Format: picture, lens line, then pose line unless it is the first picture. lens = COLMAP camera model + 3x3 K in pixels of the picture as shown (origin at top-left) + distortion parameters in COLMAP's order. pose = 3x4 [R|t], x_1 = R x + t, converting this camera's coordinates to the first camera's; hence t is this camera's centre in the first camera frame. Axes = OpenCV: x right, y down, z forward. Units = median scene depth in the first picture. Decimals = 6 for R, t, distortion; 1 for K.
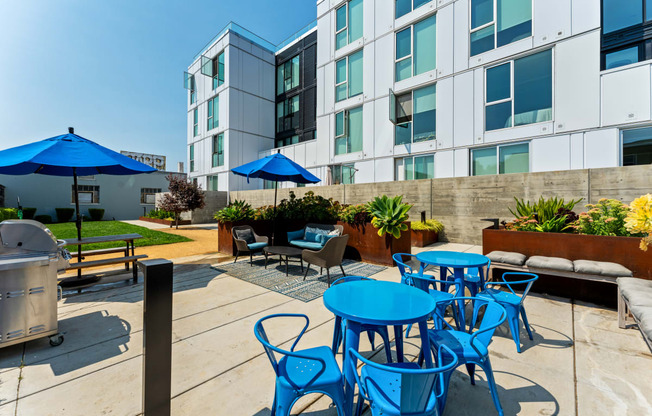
lens RADIAL K [[258.5, 0, 327.1], [0, 258.5, 204.6], [0, 0, 1]] dist [0.012958, -0.000041]
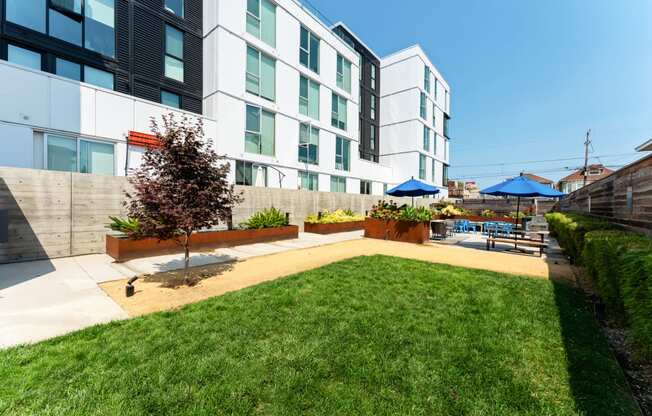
lens RADIAL K [[258.5, 0, 326.7], [0, 258.5, 207.3], [0, 0, 1]] dist [0.012958, -0.000041]
pose [[-0.039776, -0.012543, 0.999130, -1.124595], [-0.008815, 0.999887, 0.012202, -0.016635], [-0.999170, -0.008322, -0.039882, 0.989758]]
